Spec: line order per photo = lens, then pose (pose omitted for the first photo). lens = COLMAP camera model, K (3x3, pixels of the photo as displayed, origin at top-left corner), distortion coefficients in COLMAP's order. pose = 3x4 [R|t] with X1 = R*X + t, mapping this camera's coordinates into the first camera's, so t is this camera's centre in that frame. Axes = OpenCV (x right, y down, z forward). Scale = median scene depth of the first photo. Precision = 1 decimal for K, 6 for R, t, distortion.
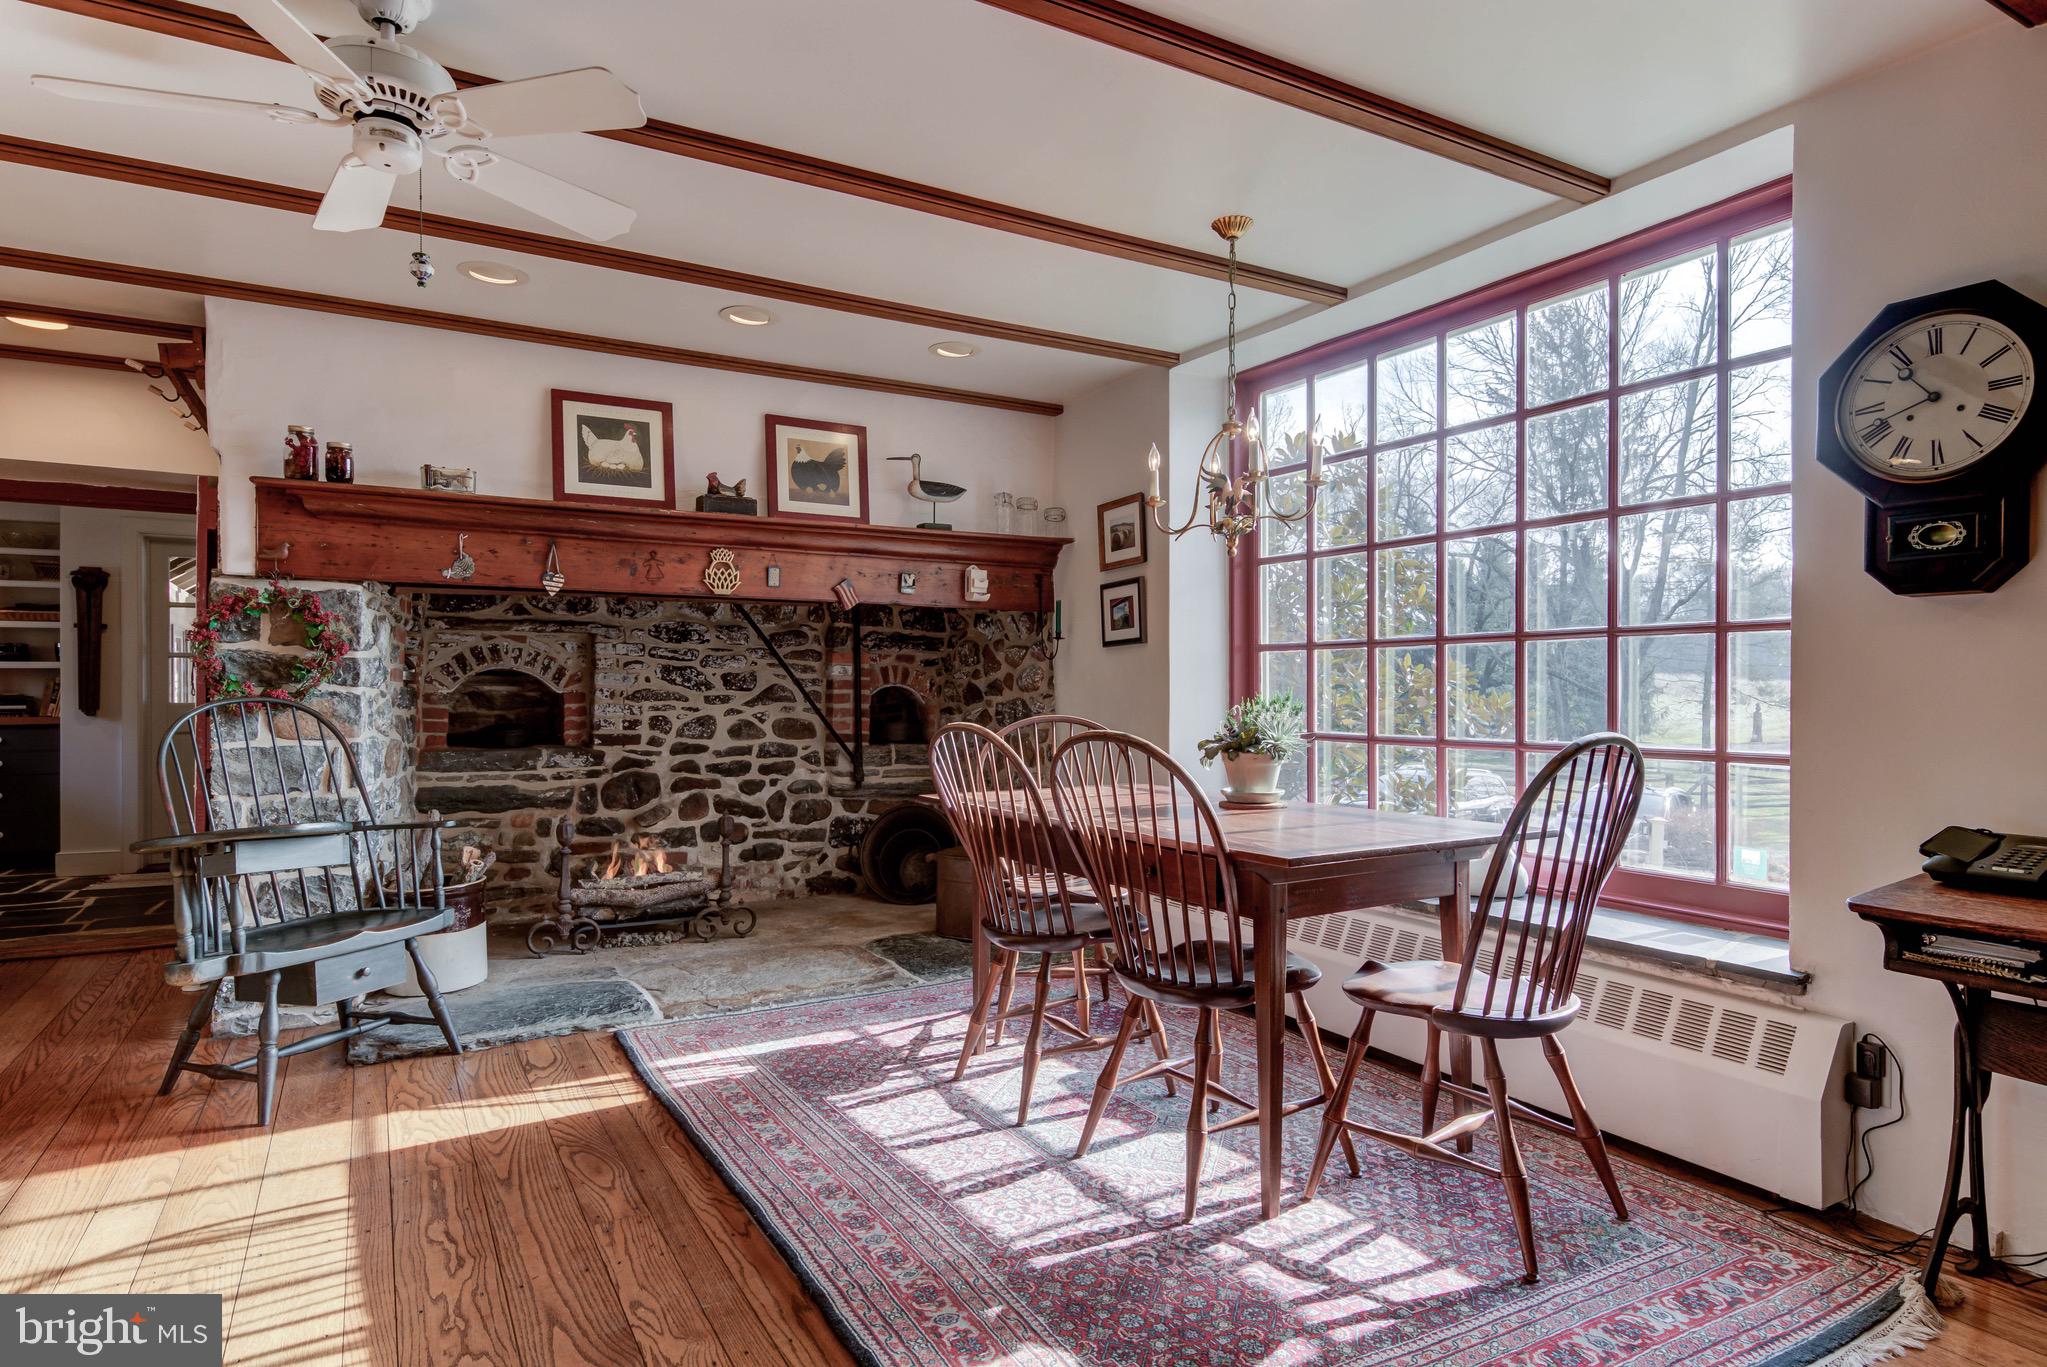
lens RADIAL K [[1123.5, 0, 1018.9], [0, 1123.5, 690.1], [0, 0, 1]] dist [0.024816, -0.001574]
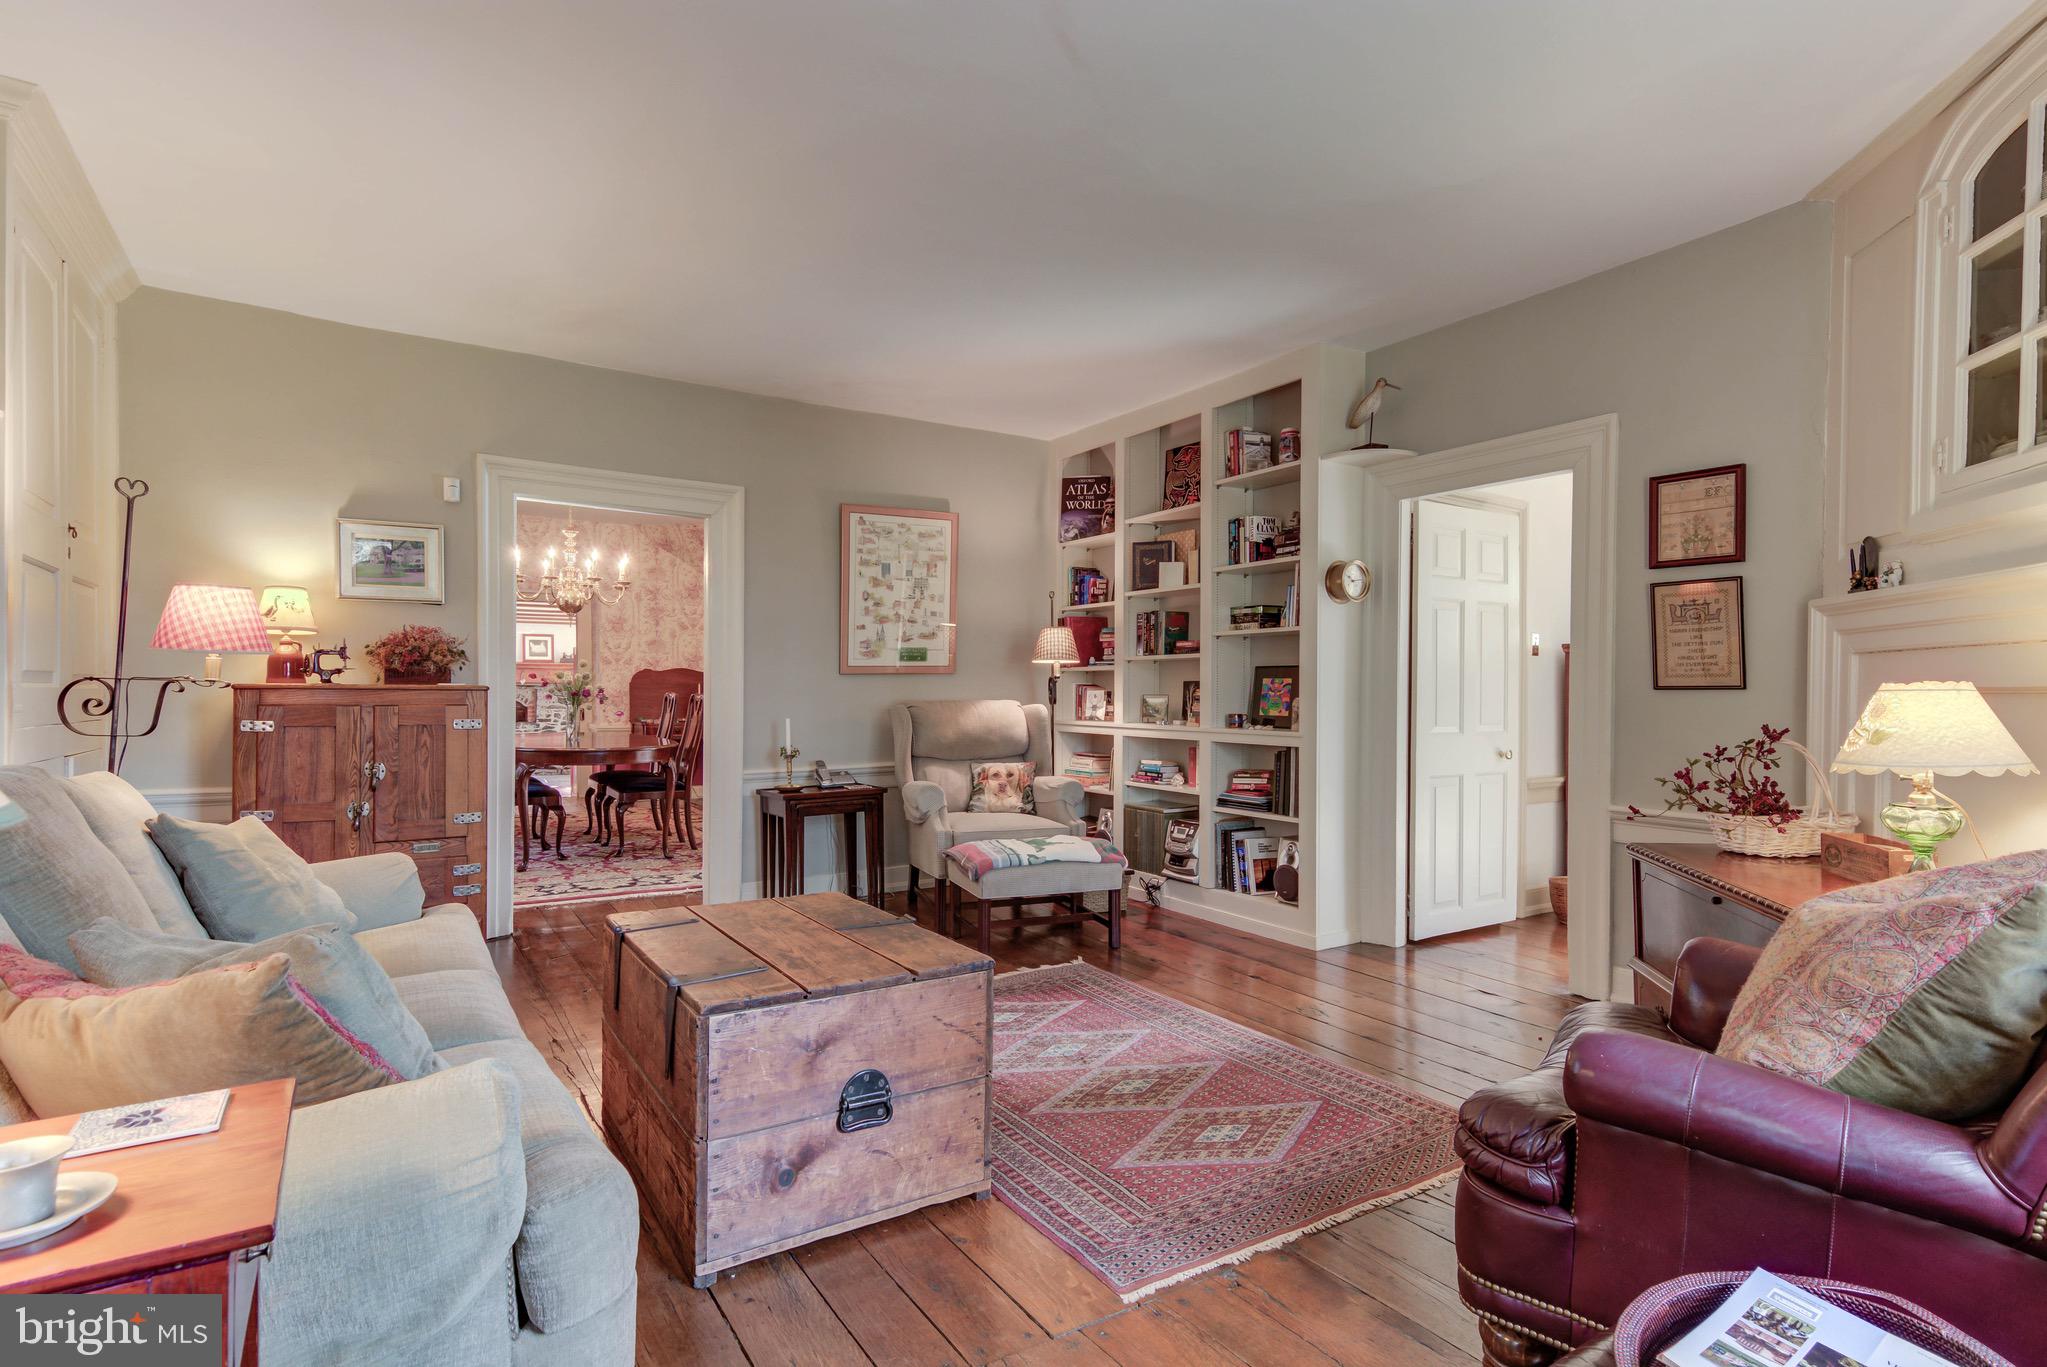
lens RADIAL K [[1035.9, 0, 1028.8], [0, 1035.9, 693.4], [0, 0, 1]] dist [0.017468, -0.006933]
pose [[0.999159, 0.007536, 0.040301, 1.278401], [-0.007608, 0.999970, 0.001641, -0.070070], [-0.040287, -0.001946, 0.999186, -2.862096]]
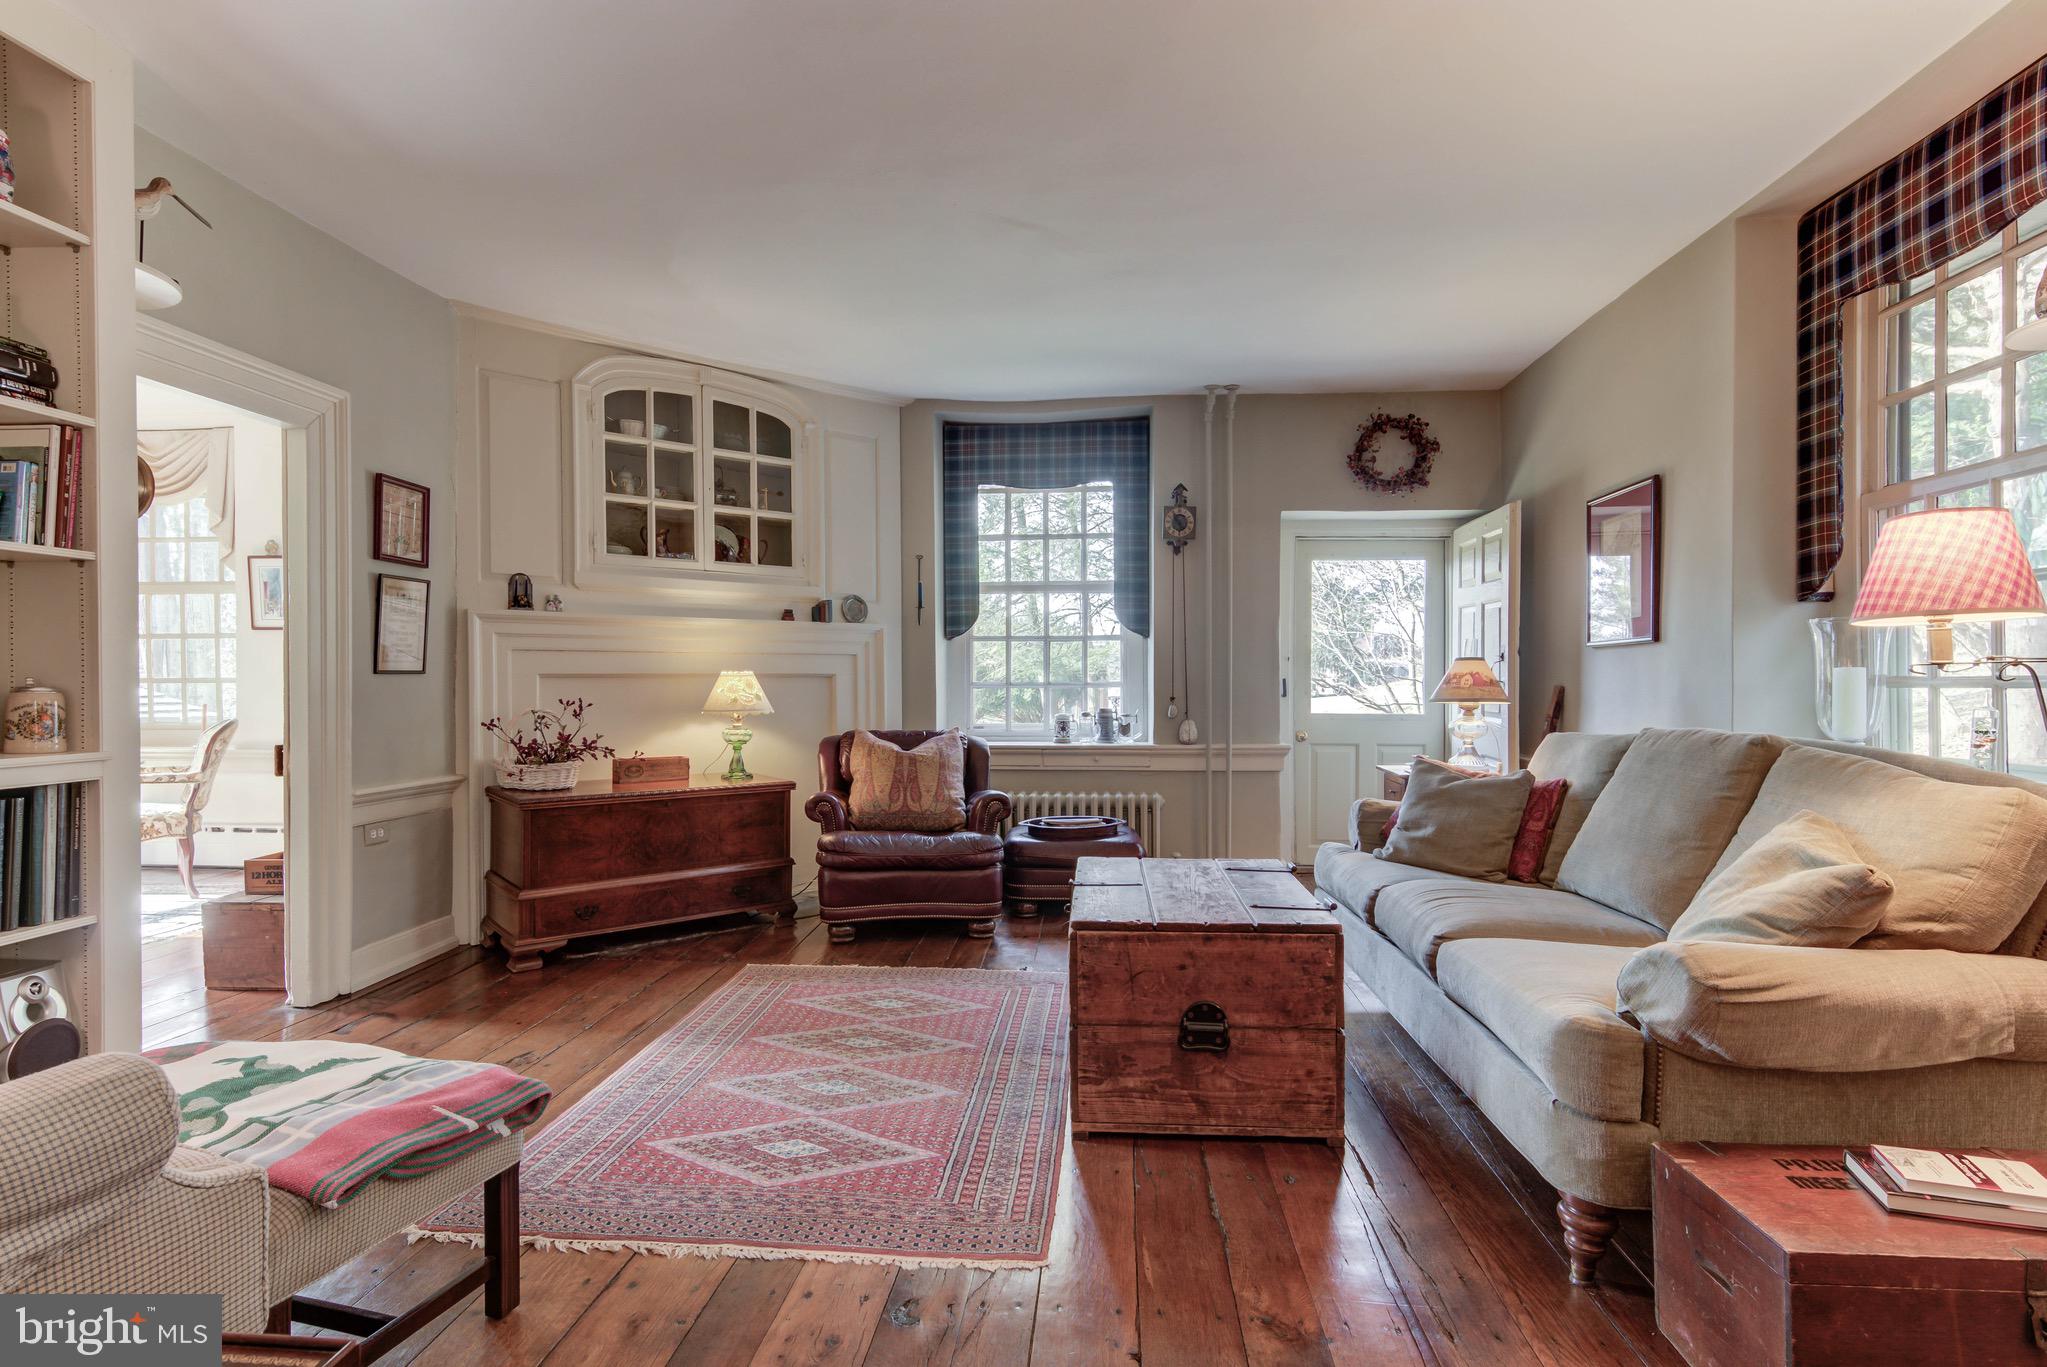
lens RADIAL K [[1035.9, 0, 1027.0], [0, 1035.9, 686.2], [0, 0, 1]] dist [0.017468, -0.006933]
pose [[-0.828299, 0.002847, 0.560279, 0.881655], [0.002256, 0.999996, -0.001746, -0.062109], [-0.560281, -0.000183, -0.828302, -1.683185]]
